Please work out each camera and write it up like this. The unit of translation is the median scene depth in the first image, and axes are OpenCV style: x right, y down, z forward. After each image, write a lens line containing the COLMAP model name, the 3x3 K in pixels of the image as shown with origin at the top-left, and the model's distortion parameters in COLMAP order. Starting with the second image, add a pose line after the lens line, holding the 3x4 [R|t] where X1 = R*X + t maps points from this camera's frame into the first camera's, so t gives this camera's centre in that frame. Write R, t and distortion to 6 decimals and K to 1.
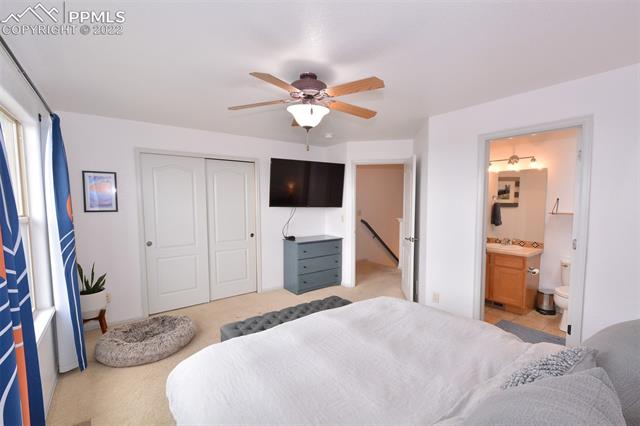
lens RADIAL K [[281.2, 0, 320.0], [0, 281.2, 213.0], [0, 0, 1]] dist [0.001145, 0.000070]
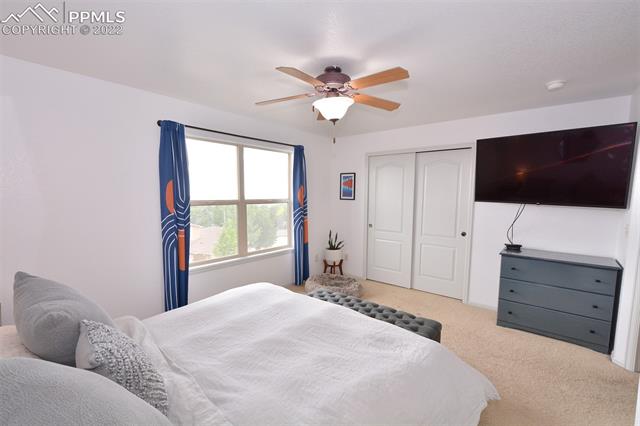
lens RADIAL K [[279.7, 0, 316.8], [0, 279.7, 218.7], [0, 0, 1]] dist [-0.000607, -0.000177]
pose [[0.219944, 0.091360, -0.971225, 0.605205], [-0.060442, 0.994968, 0.079905, -0.012266], [0.973638, 0.041128, 0.224359, 0.465538]]
